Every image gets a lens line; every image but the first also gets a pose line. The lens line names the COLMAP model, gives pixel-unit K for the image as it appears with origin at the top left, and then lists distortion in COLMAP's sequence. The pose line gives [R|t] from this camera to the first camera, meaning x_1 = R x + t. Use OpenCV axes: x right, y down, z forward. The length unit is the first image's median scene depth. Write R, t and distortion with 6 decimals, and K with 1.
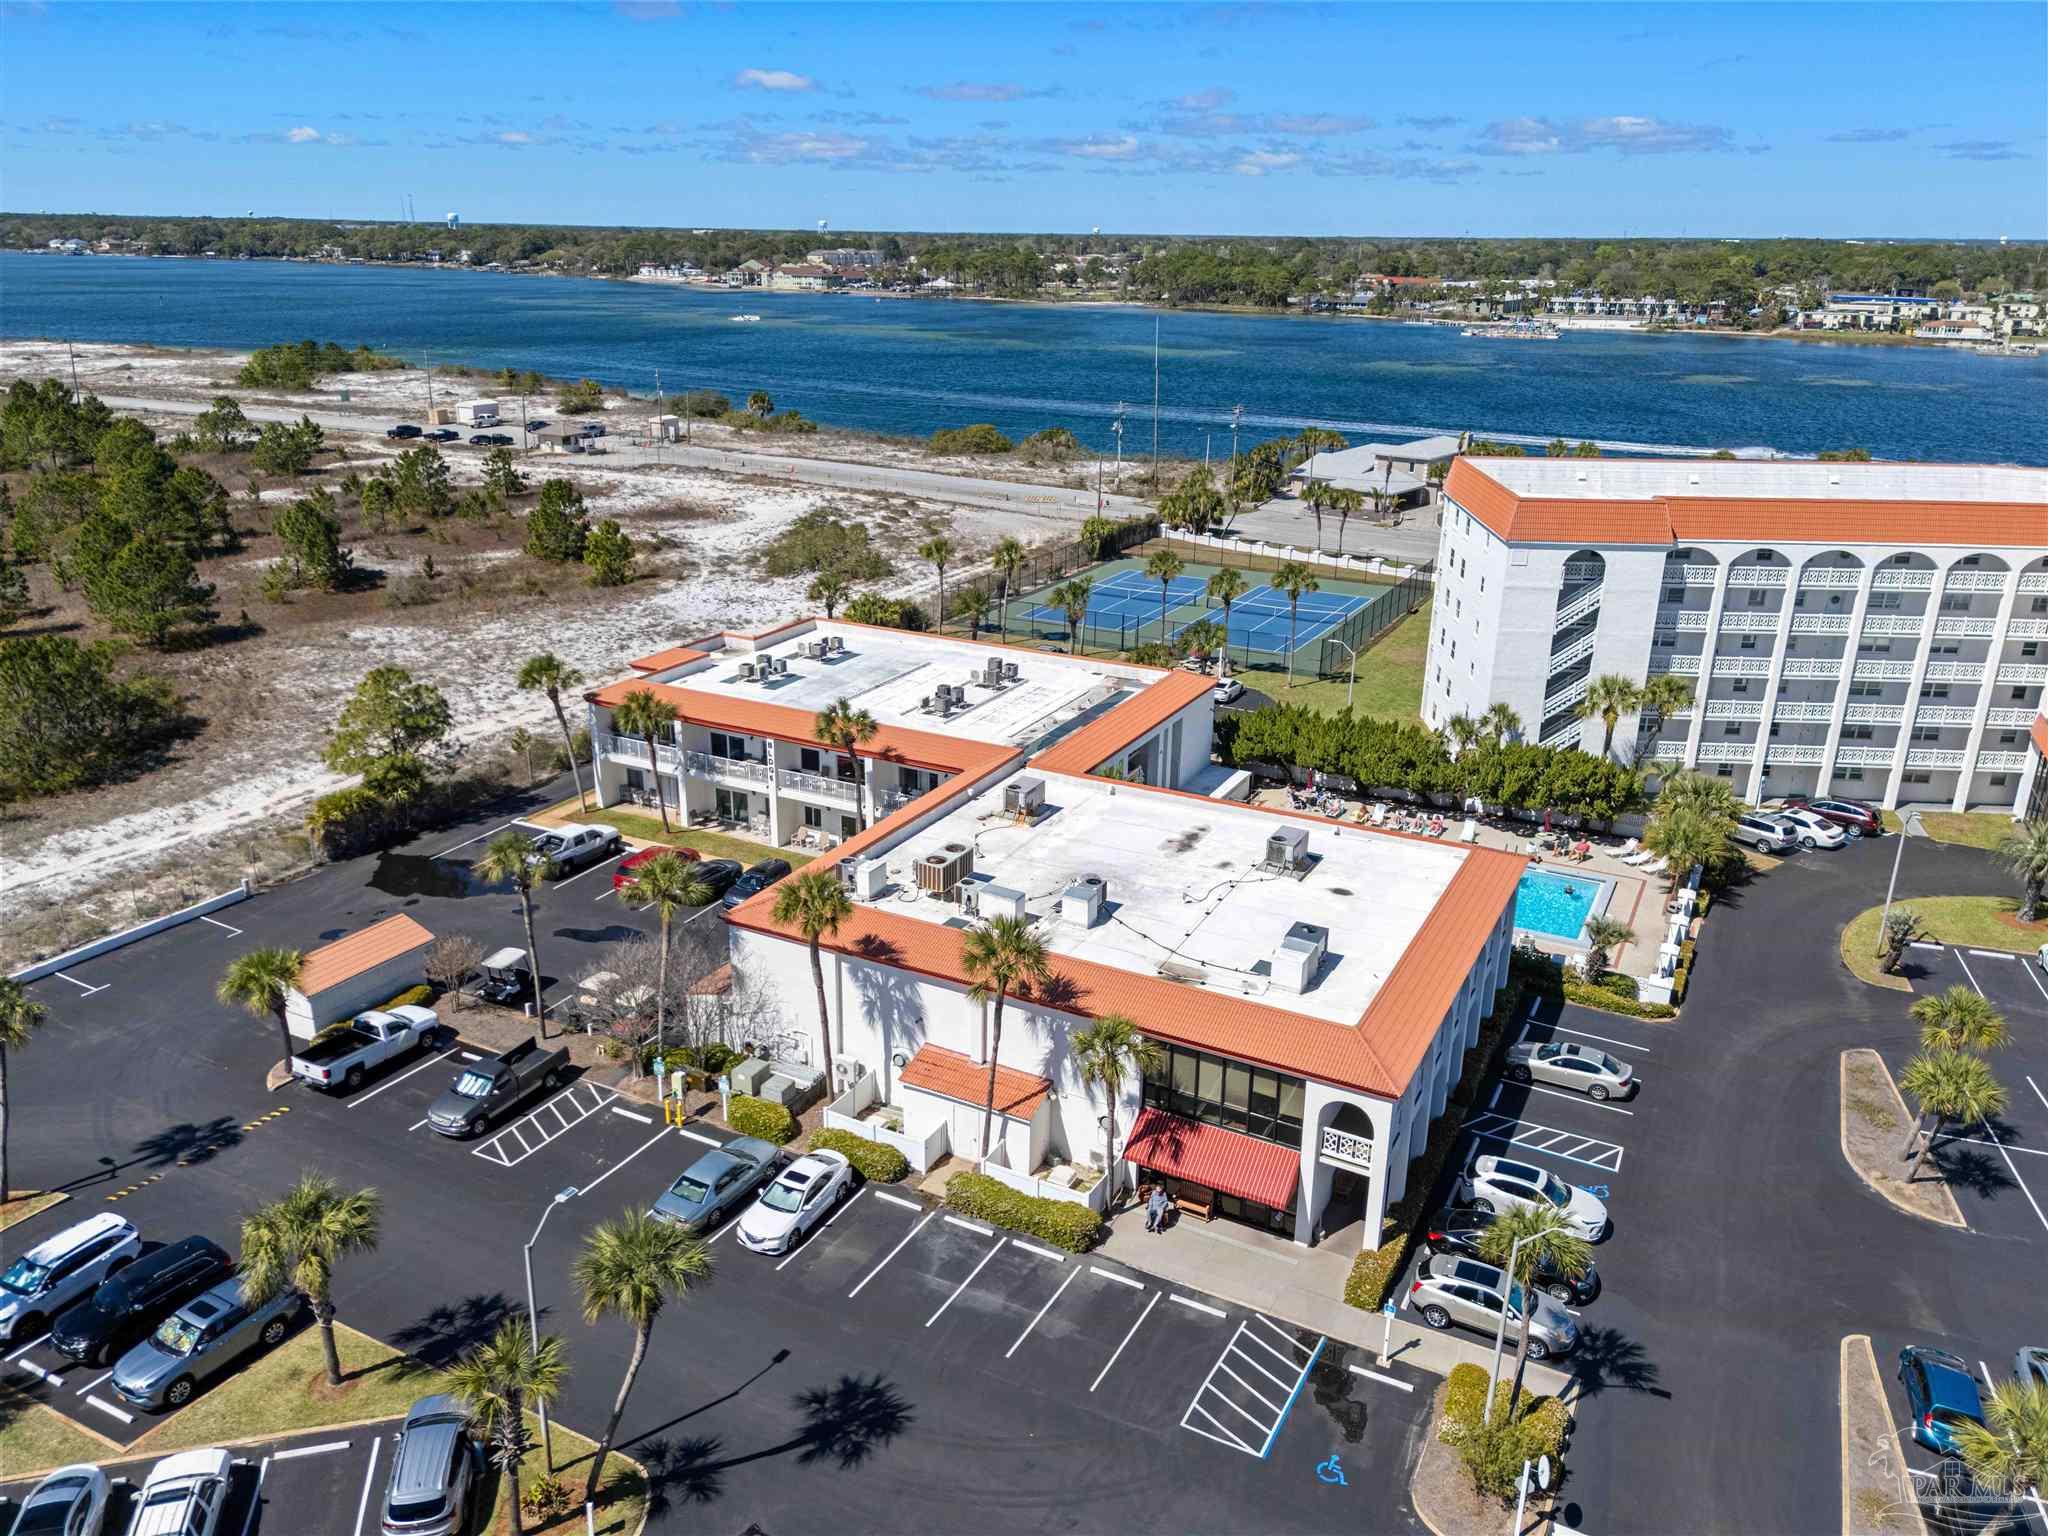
lens RADIAL K [[1508.5, 0, 1024.0], [0, 1508.5, 768.0], [0, 0, 1]] dist [0.076119, -0.079163]
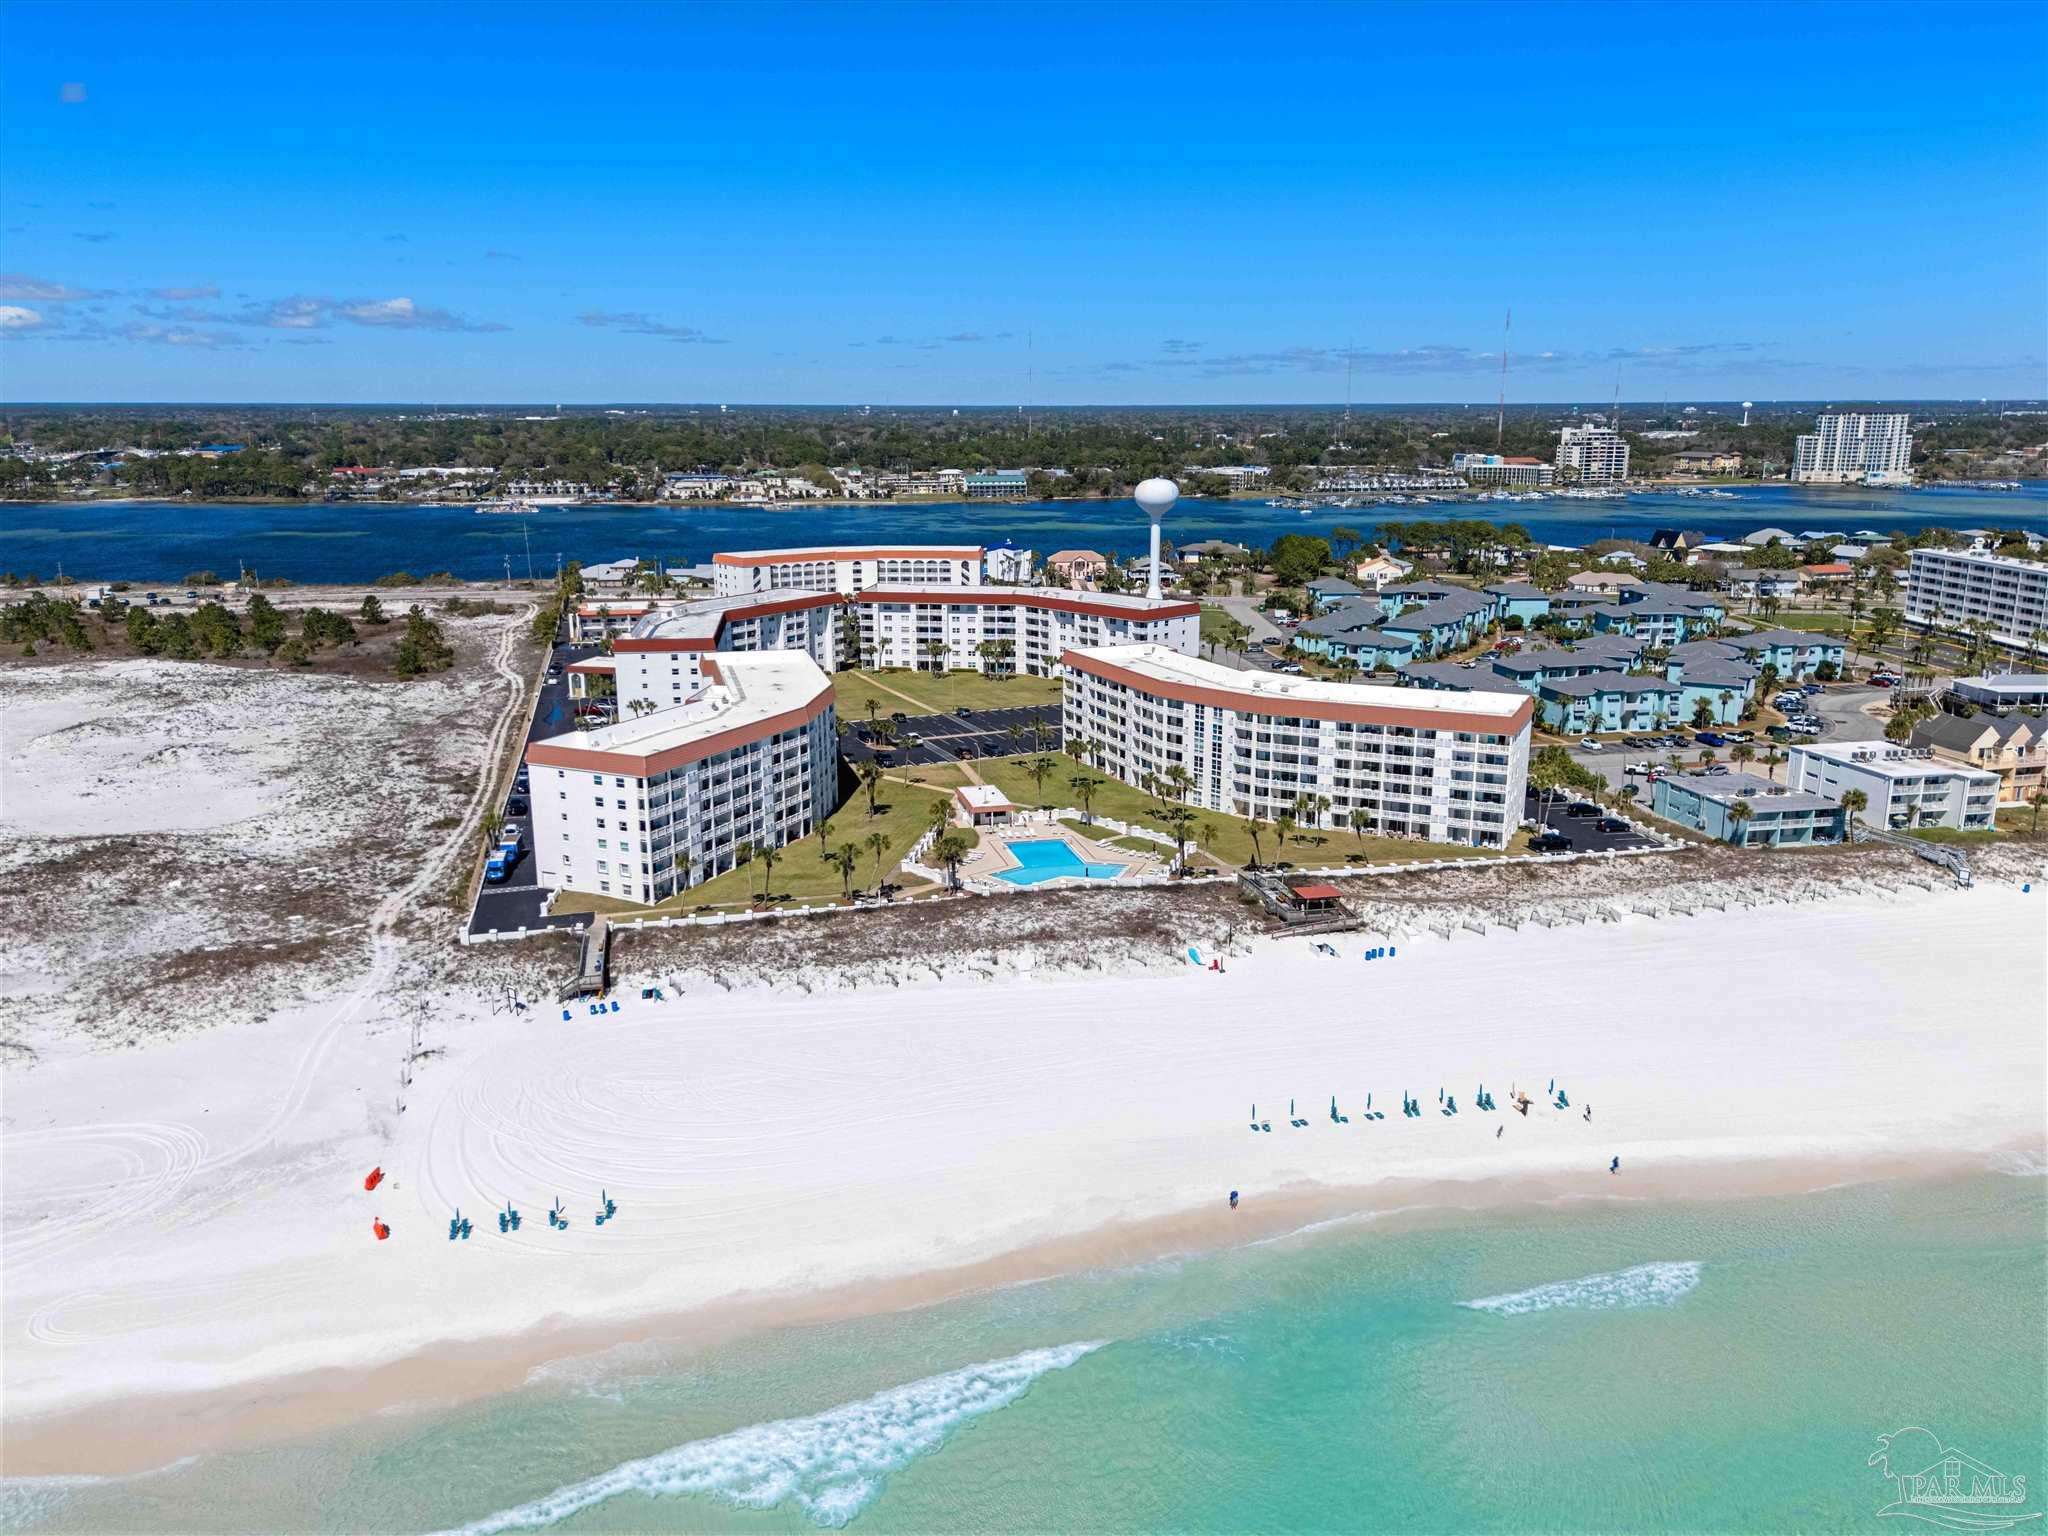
lens RADIAL K [[1461.8, 0, 1028.7], [0, 1461.8, 813.5], [0, 0, 1]] dist [0.084051, -0.121665]
pose [[0.737105, -0.192895, 0.647664, -0.345242], [0.232909, 0.972190, 0.024475, 0.112451], [-0.634374, 0.132806, 0.761533, -0.481039]]
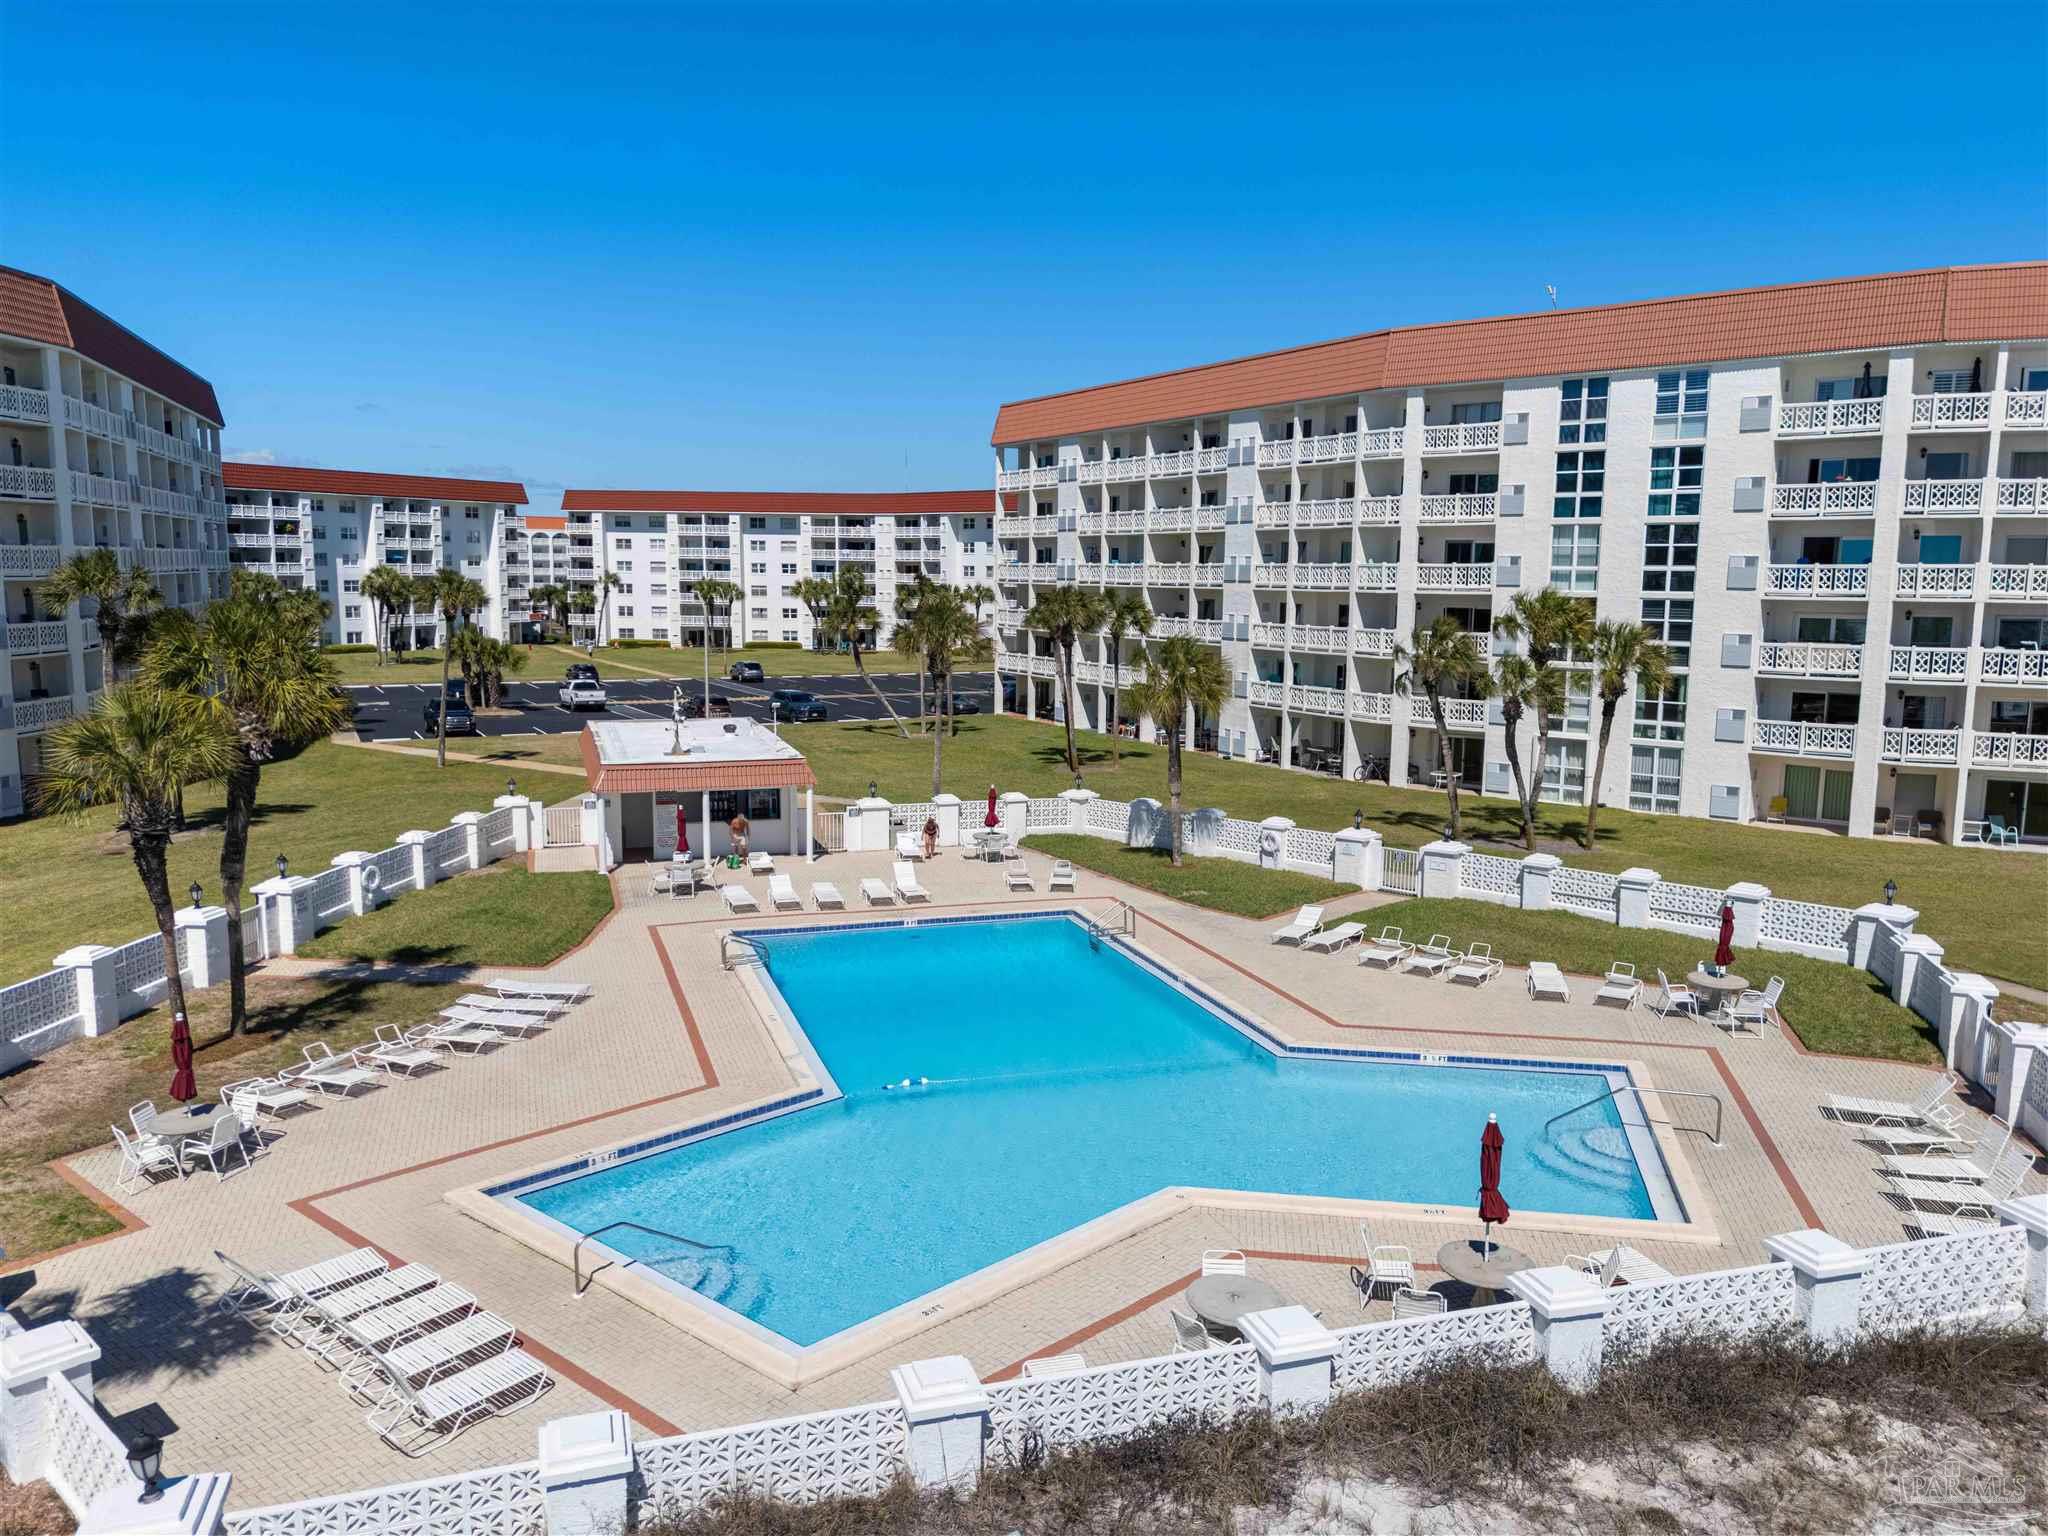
lens RADIAL K [[1508.5, 0, 1024.0], [0, 1508.5, 768.0], [0, 0, 1]] dist [0.076119, -0.079163]
pose [[0.682832, -0.107495, 0.722624, -0.161575], [0.241146, 0.966843, -0.084042, 0.127867], [-0.689630, 0.231644, 0.686113, -0.263557]]
